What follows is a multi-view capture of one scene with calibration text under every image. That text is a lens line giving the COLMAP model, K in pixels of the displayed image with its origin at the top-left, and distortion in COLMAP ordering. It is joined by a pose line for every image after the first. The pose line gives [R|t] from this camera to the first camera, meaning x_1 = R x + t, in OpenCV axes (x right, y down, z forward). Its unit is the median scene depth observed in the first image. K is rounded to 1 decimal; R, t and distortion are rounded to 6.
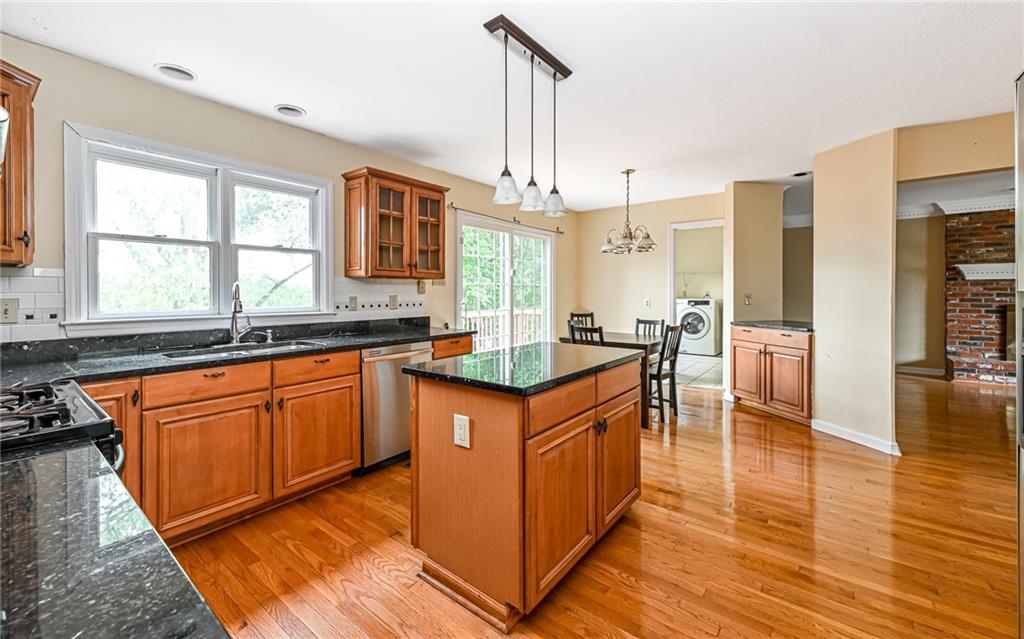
lens RADIAL K [[416.7, 0, 513.1], [0, 416.7, 294.8], [0, 0, 1]] dist [0.000010, 0.000021]
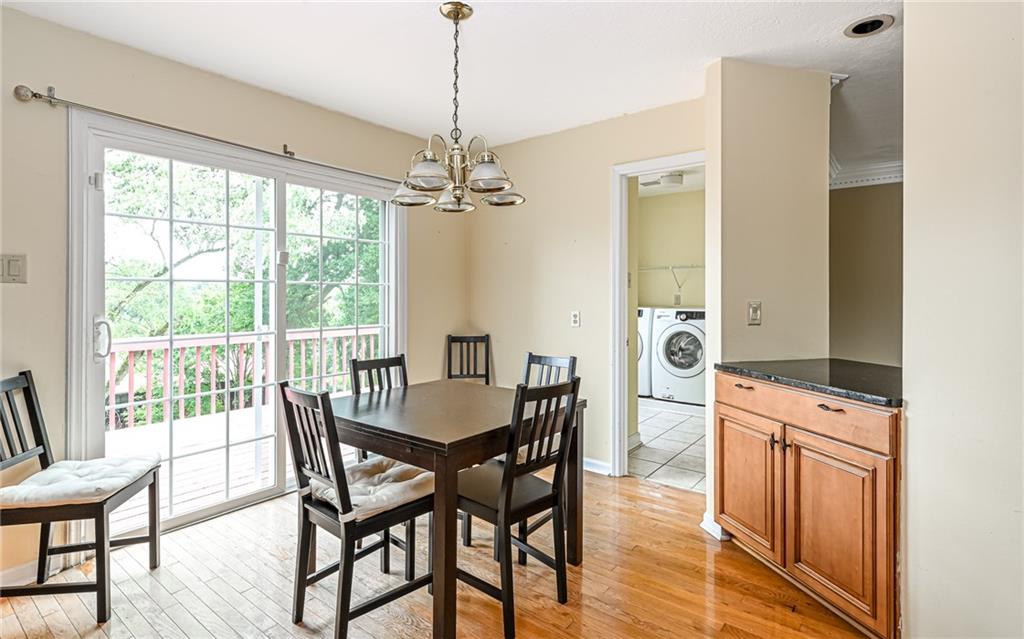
lens RADIAL K [[505.7, 0, 511.4], [0, 505.7, 295.6], [0, 0, 1]] dist [0.000691, 0.000272]
pose [[0.999961, 0.002017, -0.008632, 0.323627], [-0.002077, 0.999974, -0.006936, -0.005441], [0.008617, 0.006953, 0.999939, 0.470693]]
